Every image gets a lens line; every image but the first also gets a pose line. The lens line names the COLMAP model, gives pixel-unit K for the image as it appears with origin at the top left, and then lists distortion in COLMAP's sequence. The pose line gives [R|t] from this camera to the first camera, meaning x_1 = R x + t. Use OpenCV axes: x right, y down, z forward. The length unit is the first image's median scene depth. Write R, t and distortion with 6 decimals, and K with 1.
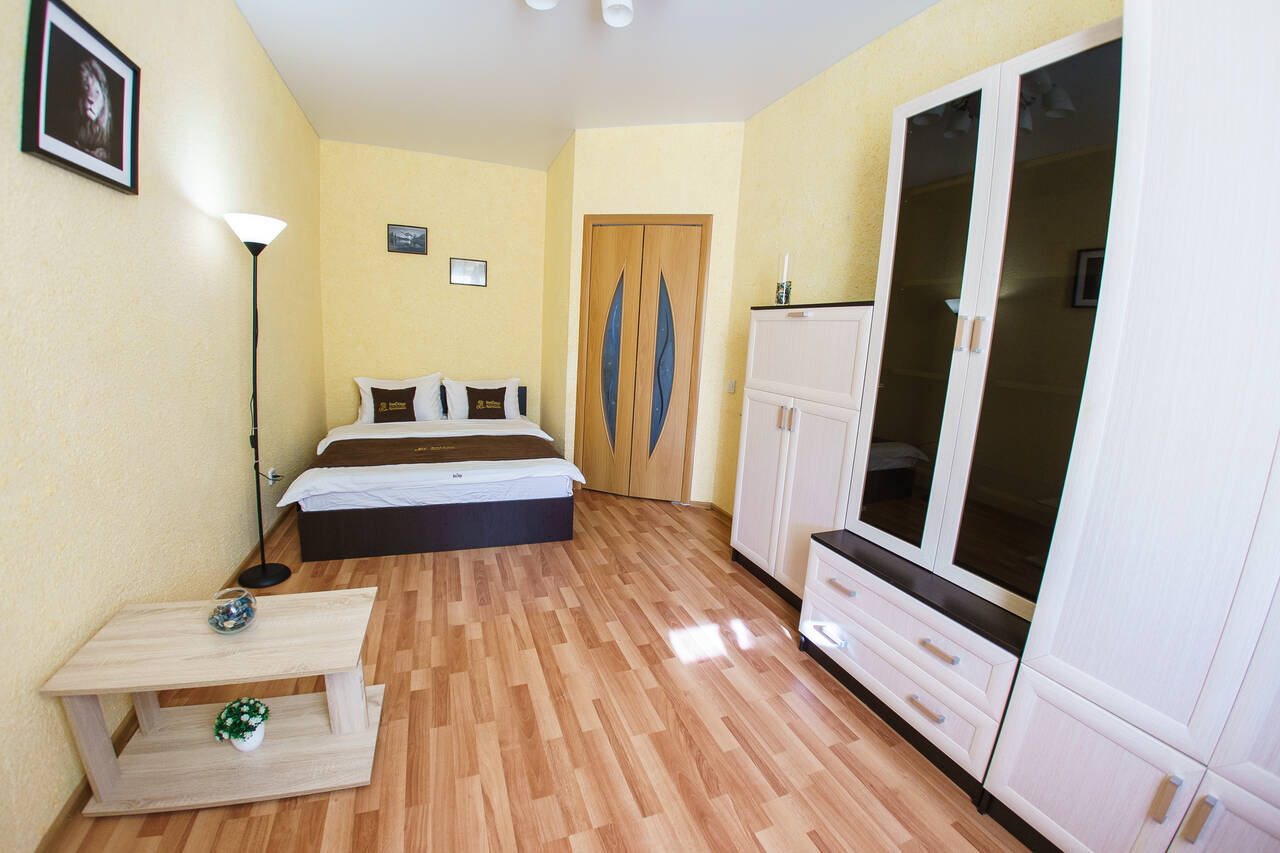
lens RADIAL K [[508.4, 0, 642.7], [0, 508.4, 431.4], [0, 0, 1]] dist [-0.058578, -0.010247]
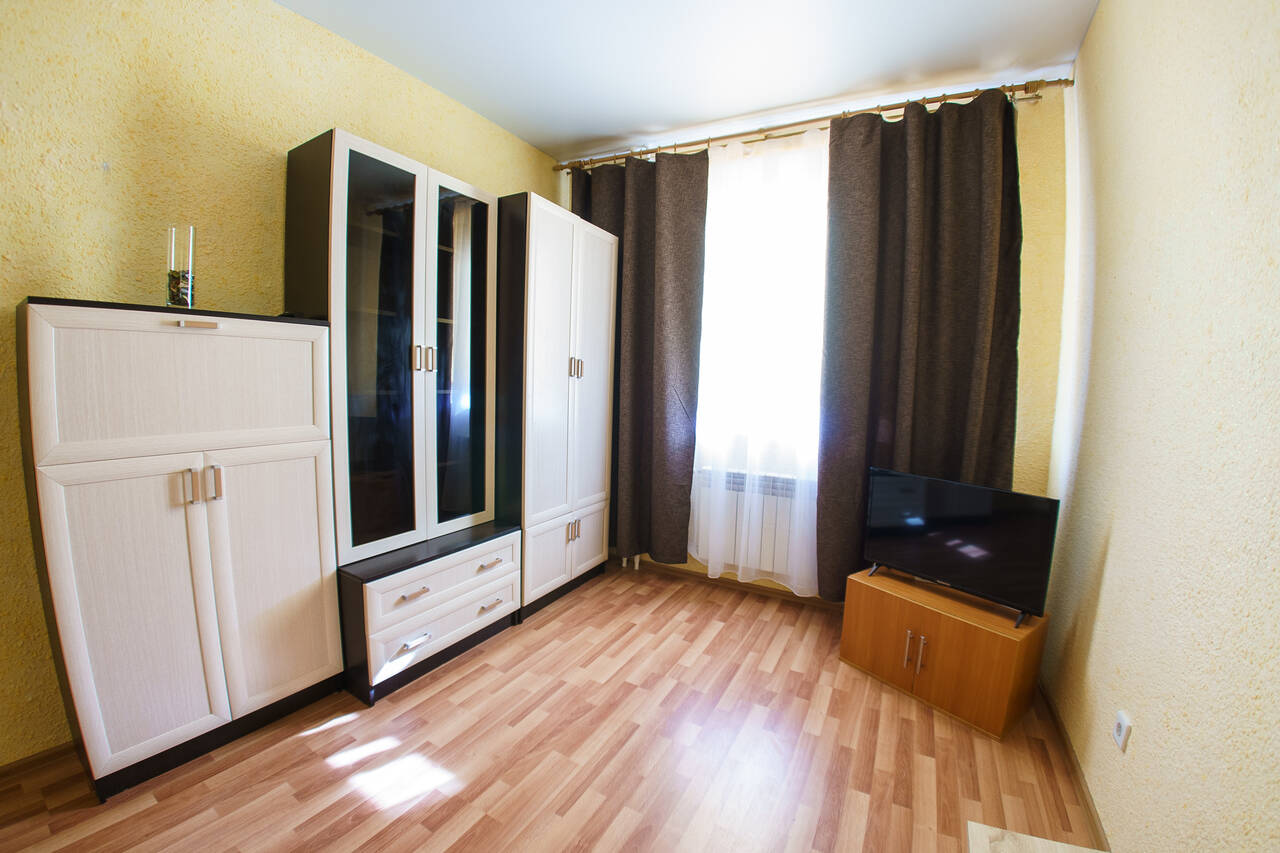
lens RADIAL K [[508.4, 0, 642.7], [0, 508.4, 431.4], [0, 0, 1]] dist [-0.058578, -0.010247]
pose [[-0.644016, -0.151274, 0.749907, -0.716273], [0.075469, 0.962910, 0.259054, -0.284672], [-0.761281, 0.223430, -0.608713, 1.282772]]
